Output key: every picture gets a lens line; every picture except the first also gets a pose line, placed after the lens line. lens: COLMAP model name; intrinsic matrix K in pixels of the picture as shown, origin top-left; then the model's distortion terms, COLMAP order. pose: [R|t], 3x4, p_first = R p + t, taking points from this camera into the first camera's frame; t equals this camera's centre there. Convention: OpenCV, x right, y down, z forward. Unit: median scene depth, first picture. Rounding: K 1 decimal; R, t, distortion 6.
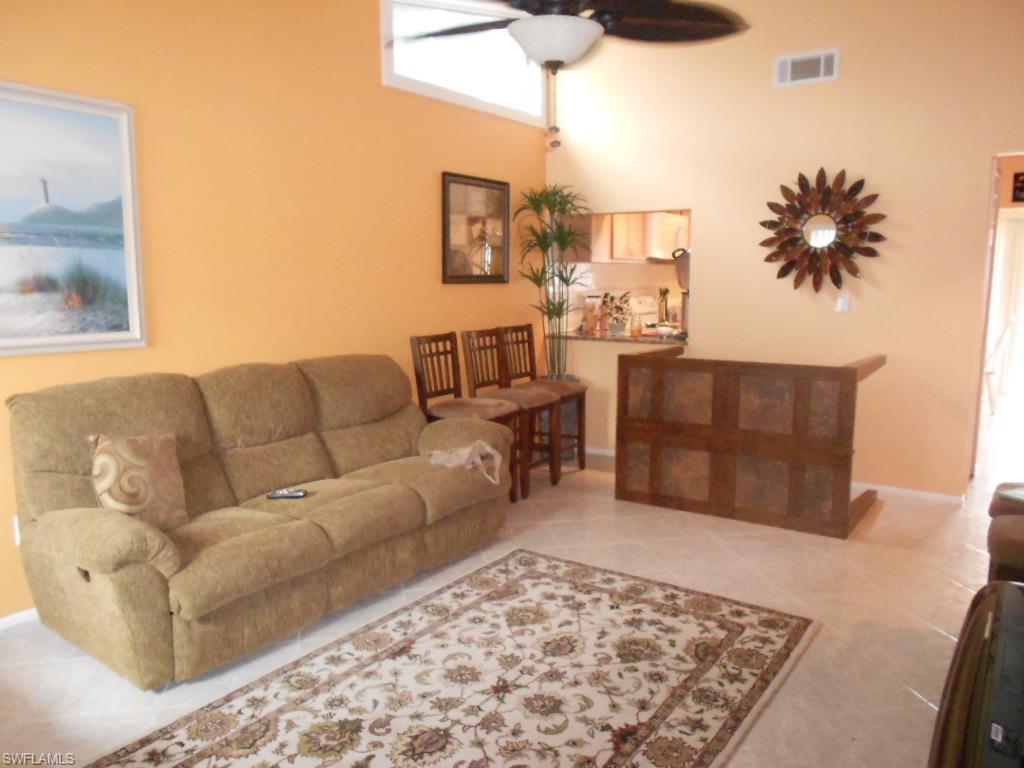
lens RADIAL K [[775.3, 0, 520.3], [0, 775.3, 388.0], [0, 0, 1]] dist [-0.009190, 0.005084]
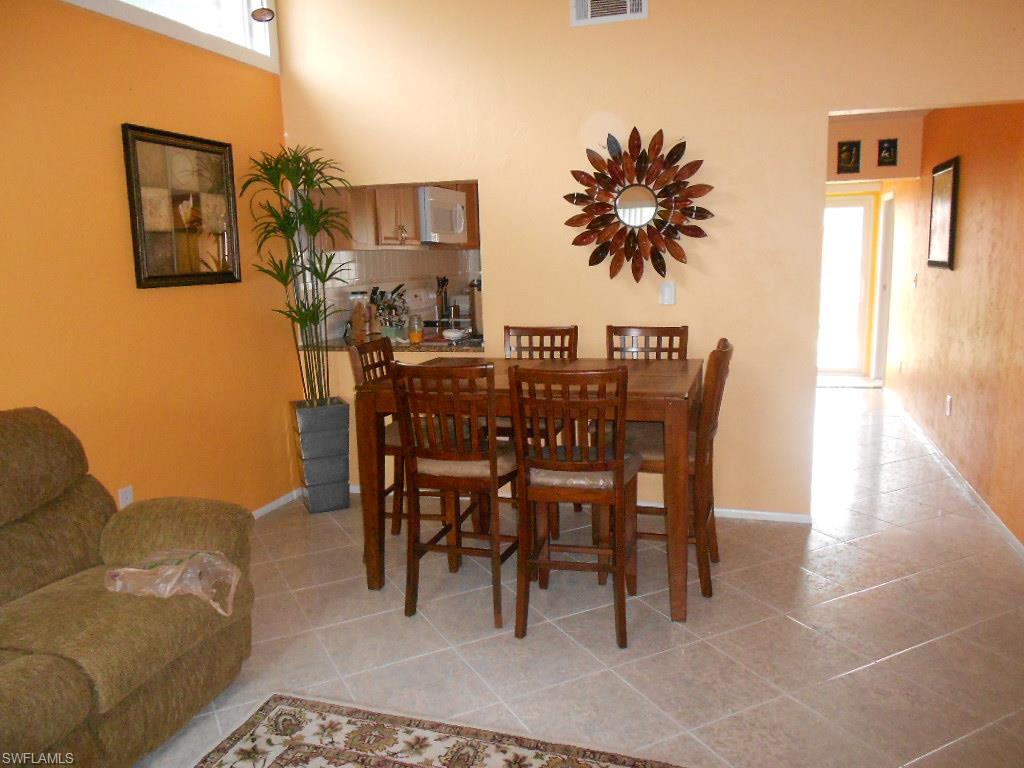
lens RADIAL K [[775.3, 0, 511.4], [0, 775.3, 385.8], [0, 0, 1]] dist [-0.009190, 0.005084]
pose [[0.957751, -0.071825, 0.278486, 0.027756], [0.066458, 0.997377, 0.028678, -0.060380], [-0.279815, -0.008958, 0.960012, 0.328211]]
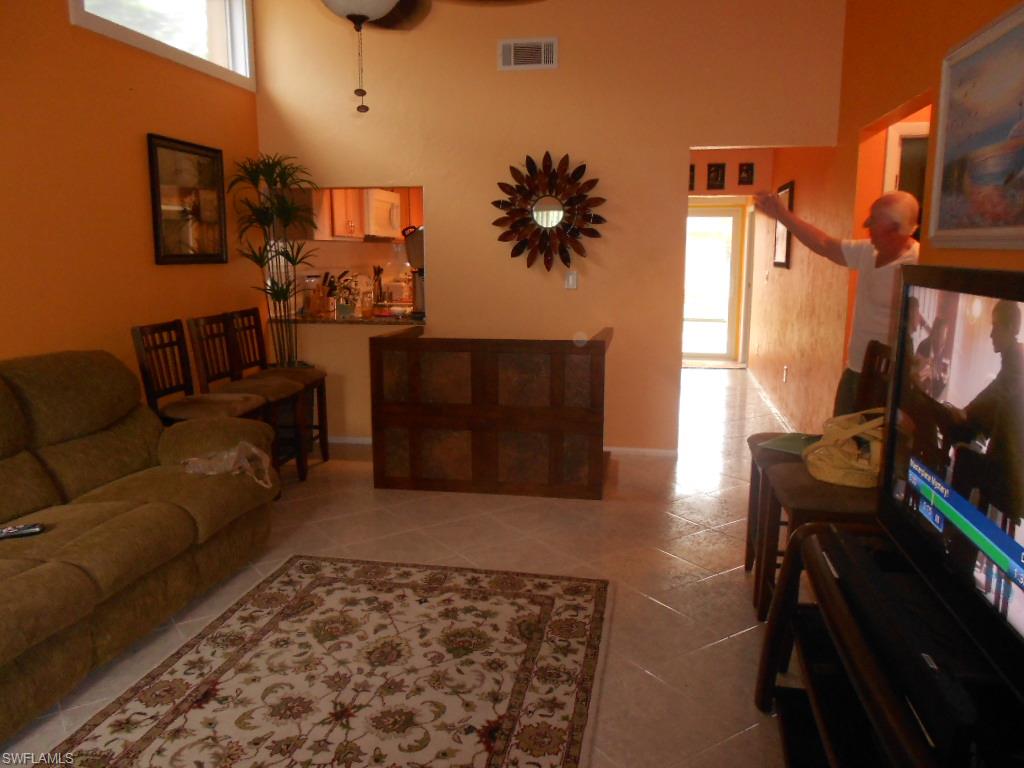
lens RADIAL K [[775.3, 0, 509.3], [0, 775.3, 387.0], [0, 0, 1]] dist [-0.009190, 0.005084]
pose [[0.915749, -0.067543, 0.396033, -0.121603], [0.056785, 0.997631, 0.038840, -0.011805], [-0.397719, -0.013079, 0.917414, 0.065630]]
